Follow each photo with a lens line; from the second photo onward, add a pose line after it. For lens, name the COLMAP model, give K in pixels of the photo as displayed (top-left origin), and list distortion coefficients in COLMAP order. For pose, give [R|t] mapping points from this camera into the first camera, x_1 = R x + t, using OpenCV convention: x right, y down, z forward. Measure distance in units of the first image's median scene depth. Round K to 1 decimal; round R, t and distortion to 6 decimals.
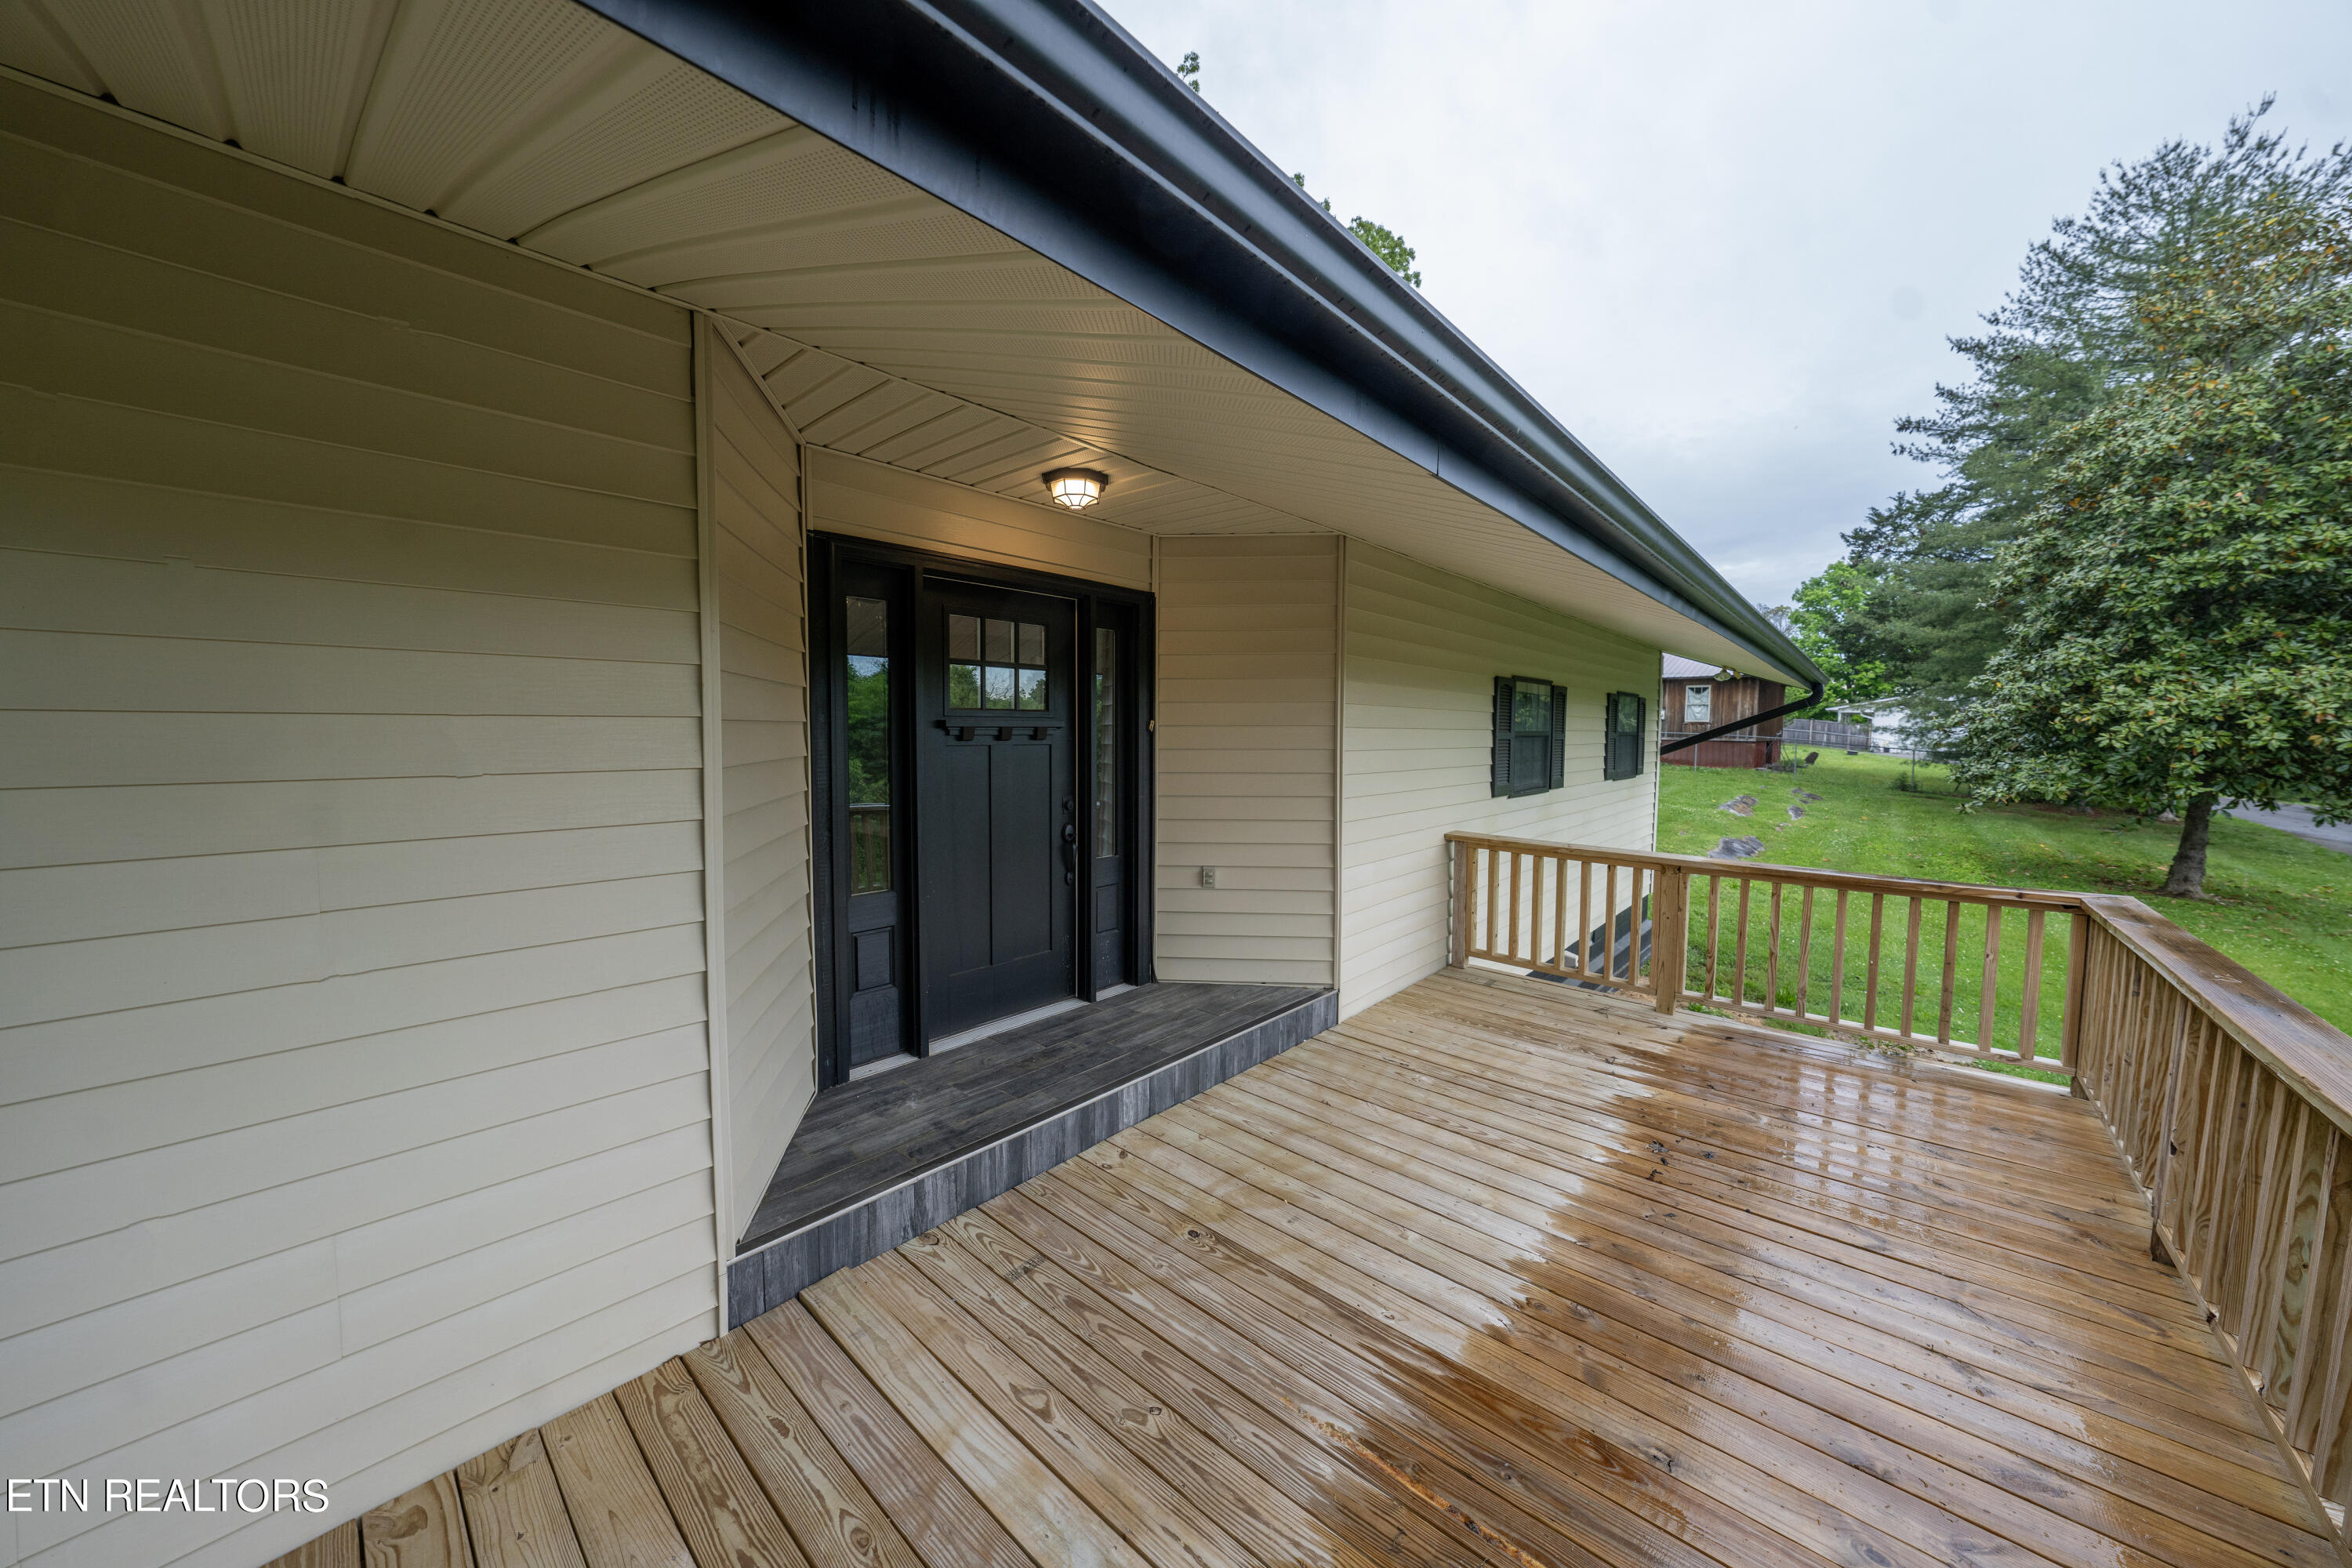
lens RADIAL K [[800.1, 0, 1167.0], [0, 800.1, 785.8], [0, 0, 1]] dist [-0.000691, -0.000023]
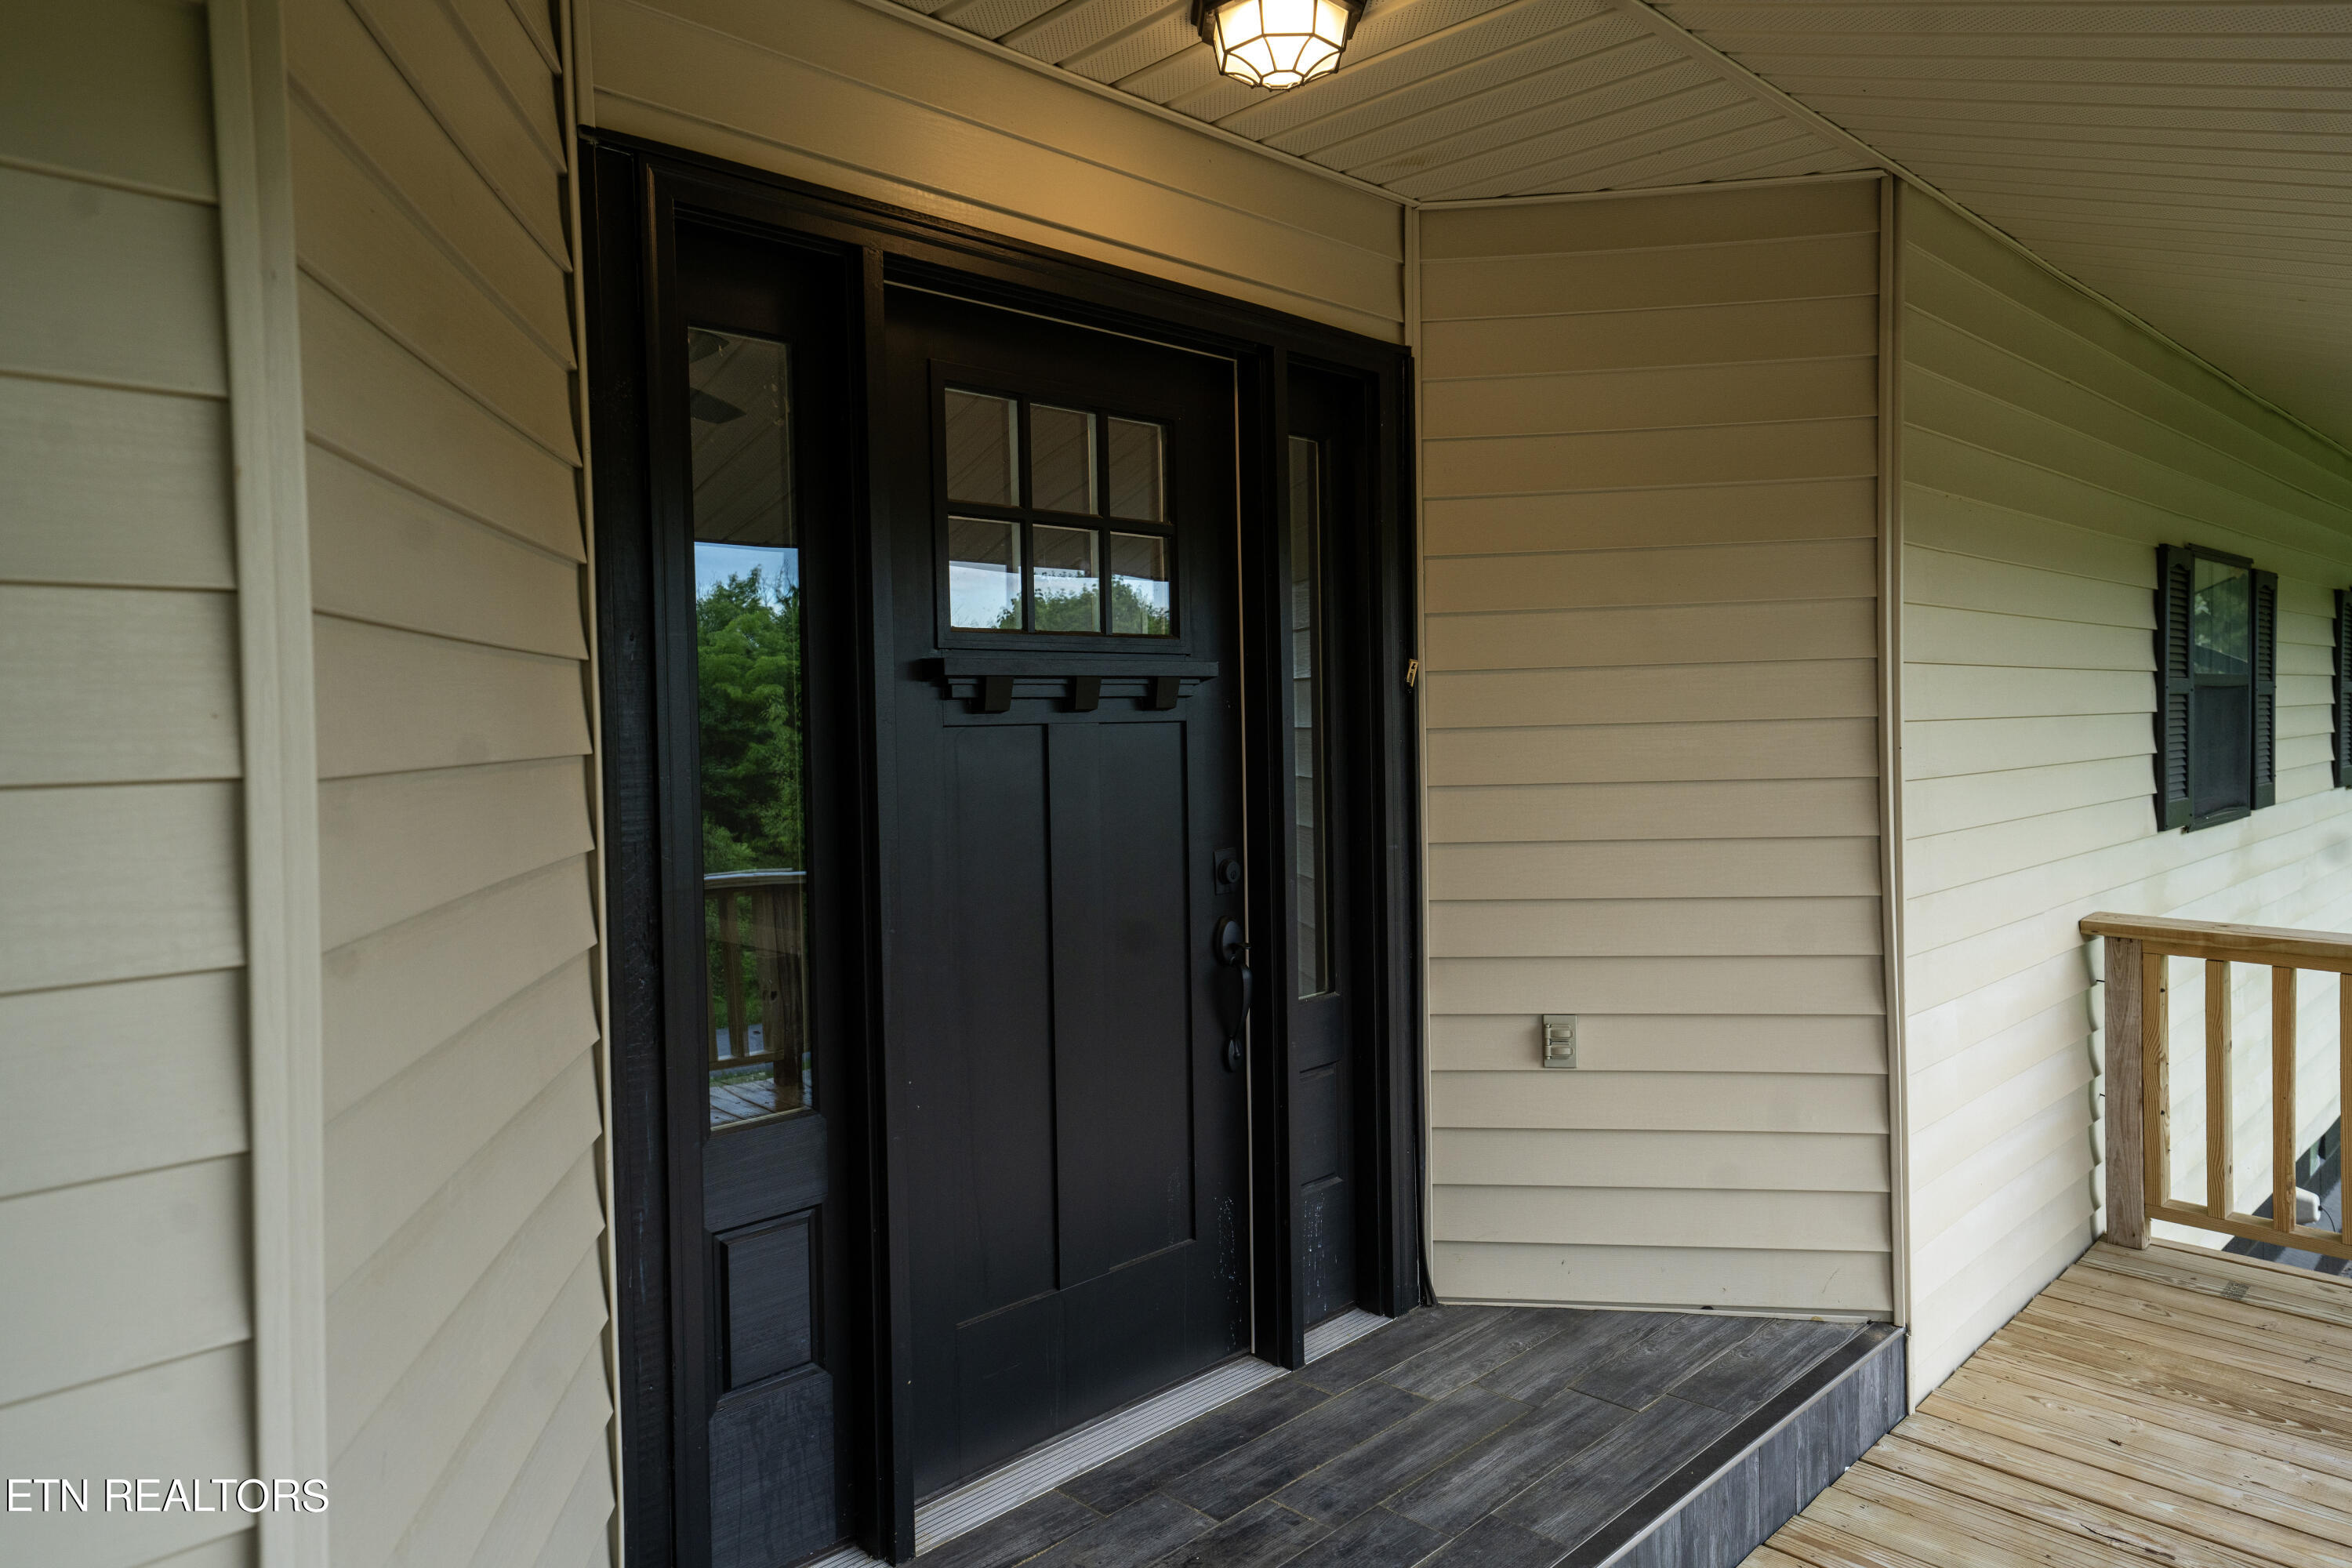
lens RADIAL K [[1543.5, 0, 1188.4], [0, 1543.5, 789.8], [0, 0, 1]] dist [0.050583, 0.000160]
pose [[0.998987, -0.022682, -0.038871, -0.108443], [0.021824, 0.999512, -0.022364, -0.000048], [0.039359, 0.021493, 0.998994, 0.218353]]
